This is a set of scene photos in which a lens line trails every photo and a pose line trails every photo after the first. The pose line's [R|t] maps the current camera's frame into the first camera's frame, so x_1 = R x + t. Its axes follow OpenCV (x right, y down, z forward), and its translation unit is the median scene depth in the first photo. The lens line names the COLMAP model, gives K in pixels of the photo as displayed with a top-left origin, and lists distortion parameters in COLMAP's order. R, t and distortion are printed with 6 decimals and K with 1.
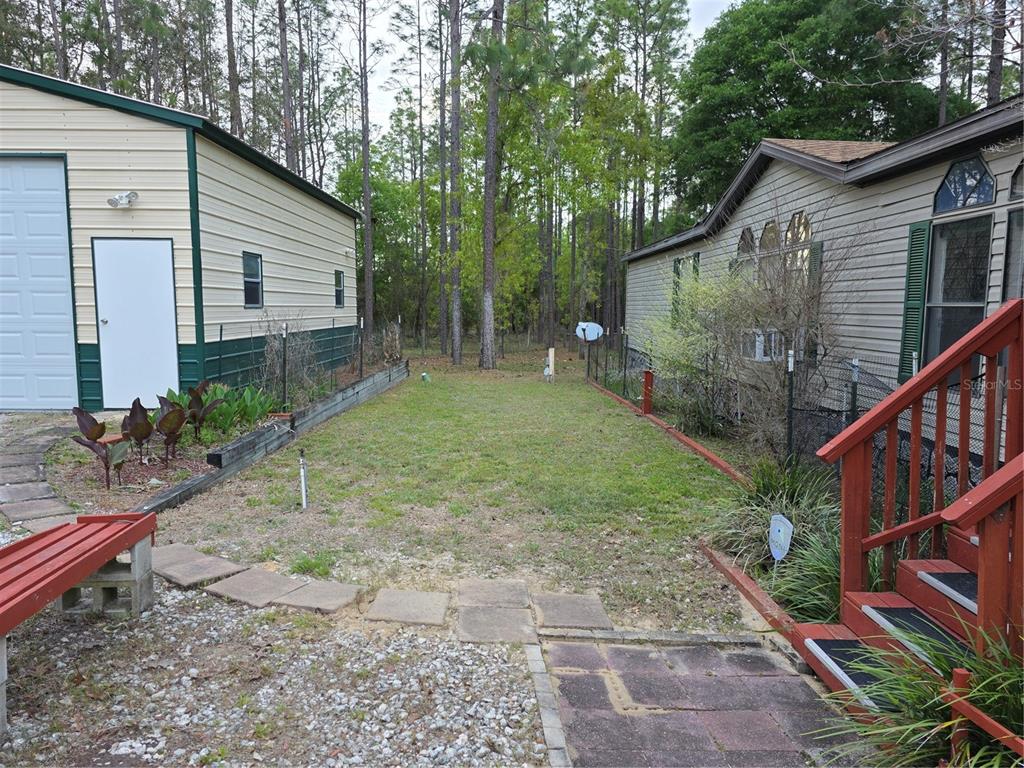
lens RADIAL K [[715.0, 0, 497.7], [0, 715.0, 398.0], [0, 0, 1]] dist [0.025037, -0.005972]
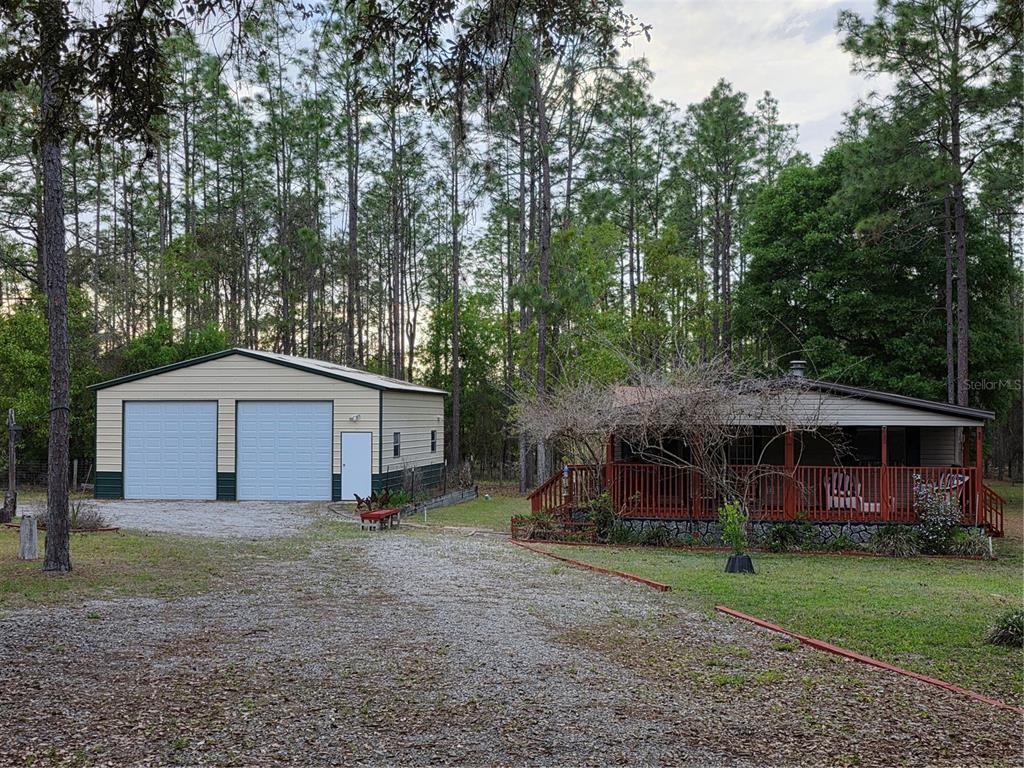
lens RADIAL K [[1206.6, 0, 512.0], [0, 1206.6, 384.0], [0, 0, 1]] dist [0.027180, 0.010538]
pose [[0.990279, -0.007825, -0.138878, 0.323978], [-0.013815, 0.987948, -0.154171, 0.133663], [0.138410, 0.154591, 0.978235, -1.609614]]
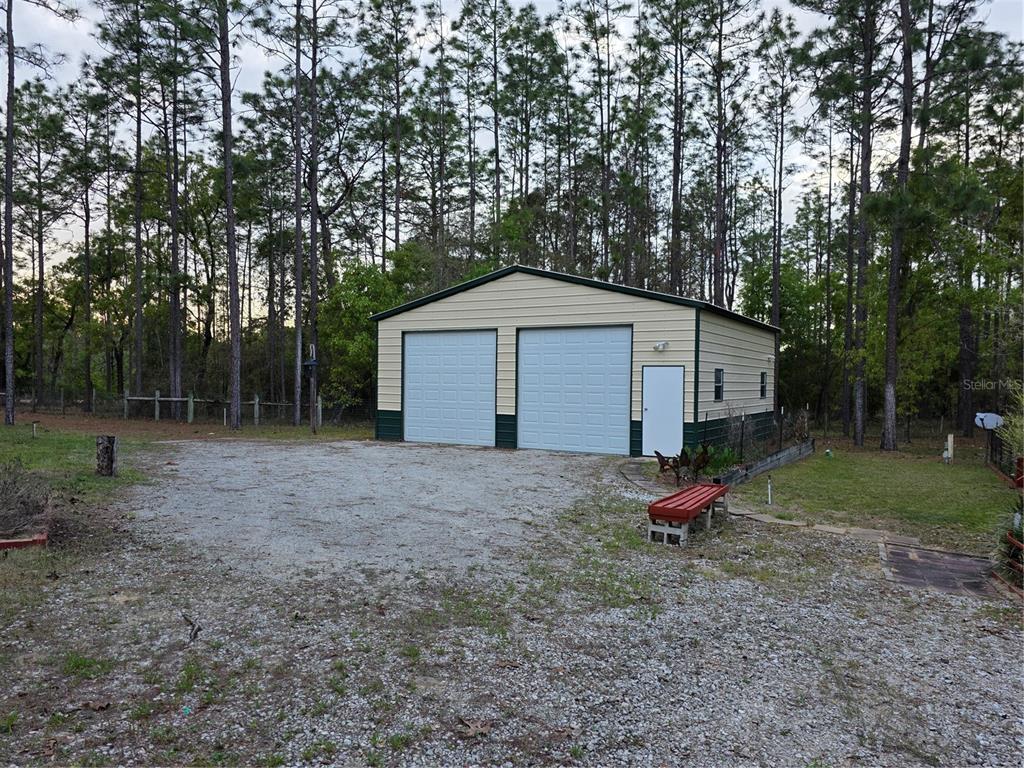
lens RADIAL K [[715.0, 0, 497.7], [0, 715.0, 398.0], [0, 0, 1]] dist [0.025037, -0.005972]
pose [[0.864214, 0.016890, -0.502841, 0.032352], [-0.070573, 0.993625, -0.087916, 0.029859], [0.498150, 0.111465, 0.859896, -0.426102]]
